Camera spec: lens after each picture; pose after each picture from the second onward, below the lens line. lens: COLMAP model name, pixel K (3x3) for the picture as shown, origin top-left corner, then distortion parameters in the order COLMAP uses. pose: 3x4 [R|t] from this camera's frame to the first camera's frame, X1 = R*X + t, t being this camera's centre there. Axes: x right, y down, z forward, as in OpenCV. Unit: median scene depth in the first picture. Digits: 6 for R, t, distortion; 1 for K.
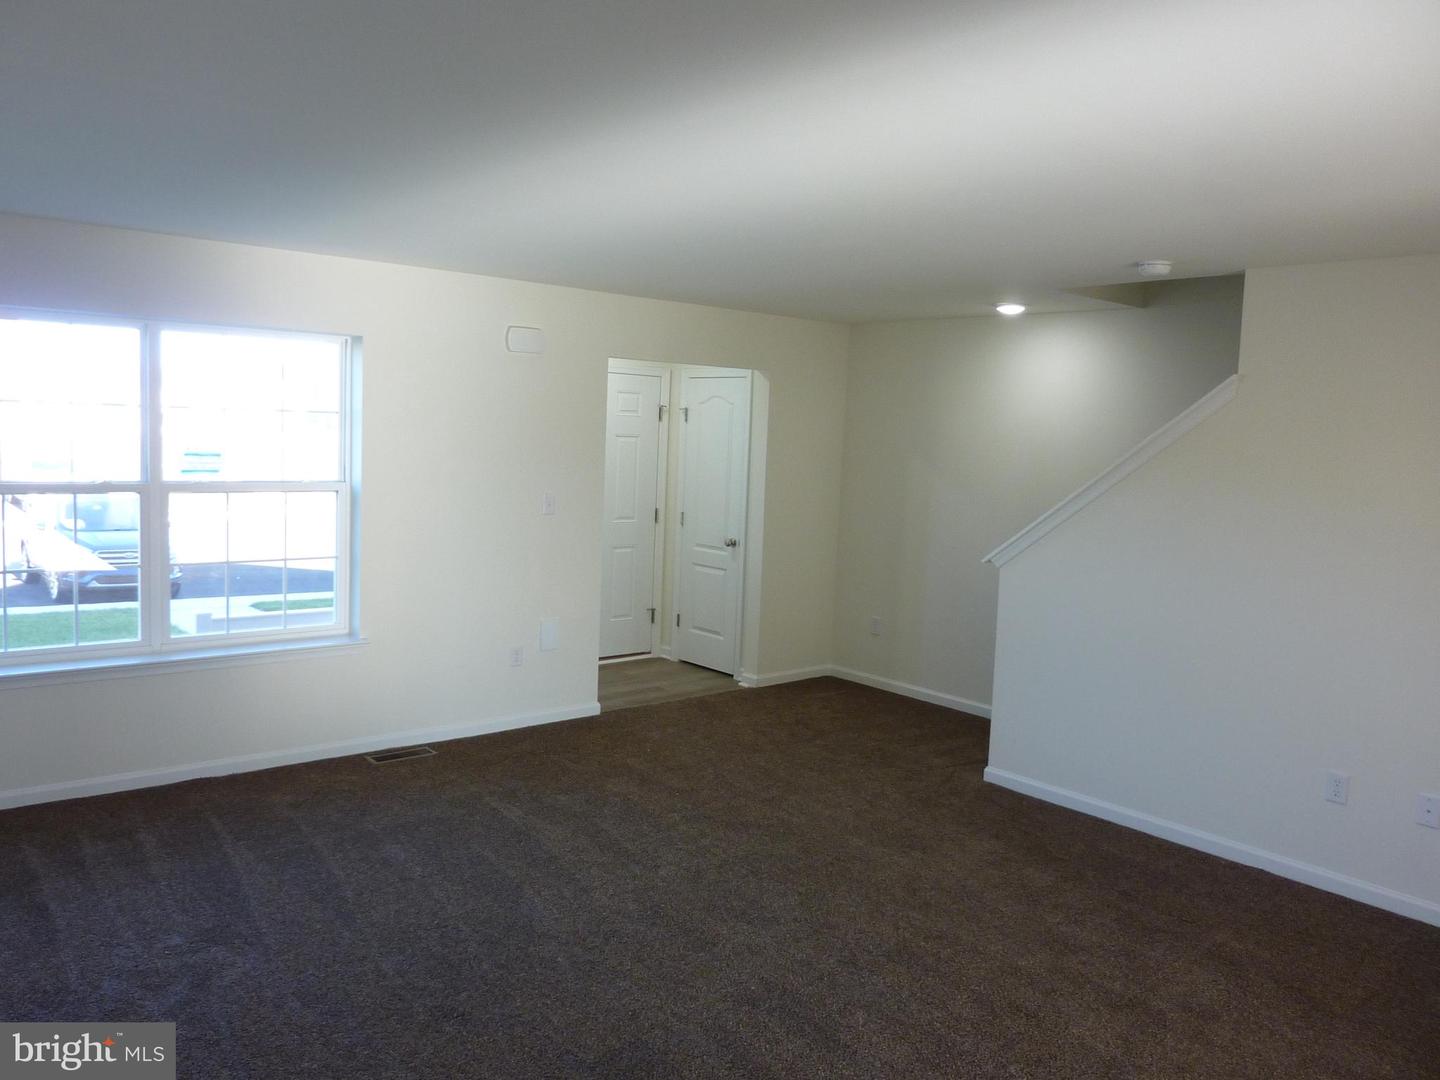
lens RADIAL K [[1105.0, 0, 720.0], [0, 1105.0, 540.0], [0, 0, 1]] dist [-0.030801, -0.000764]
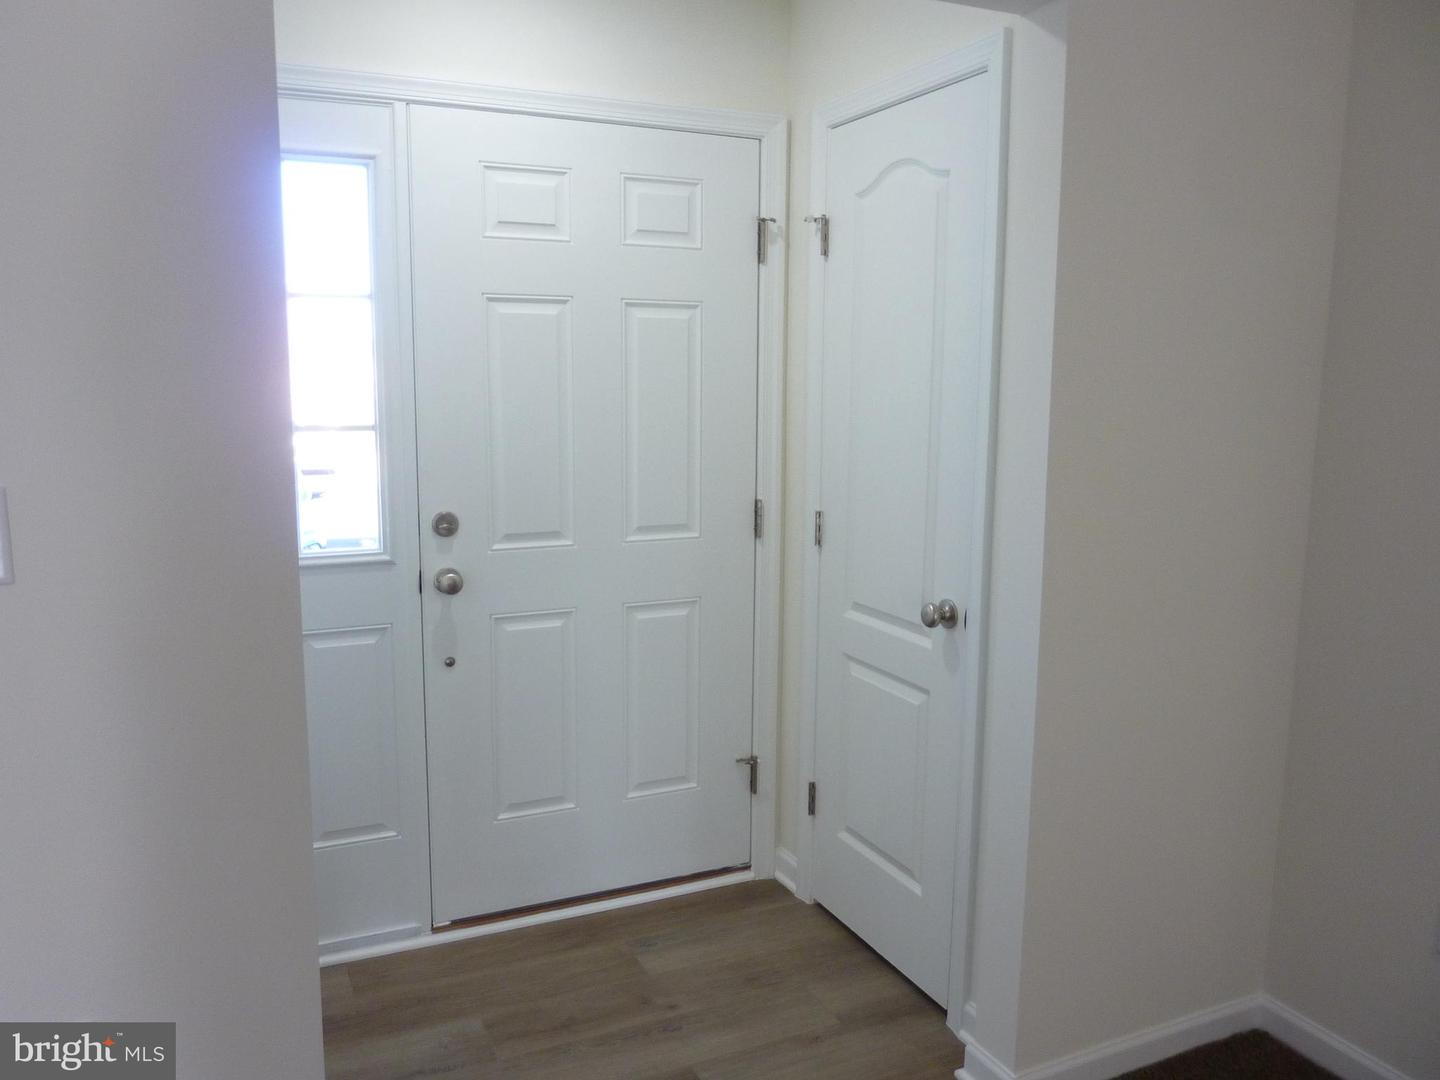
lens RADIAL K [[1105.0, 0, 720.0], [0, 1105.0, 540.0], [0, 0, 1]] dist [-0.030801, -0.000764]
pose [[0.963382, 0.011554, -0.267882, 0.032379], [-0.002481, 0.999412, 0.034184, -0.028762], [0.268120, -0.032268, 0.962845, 0.650222]]
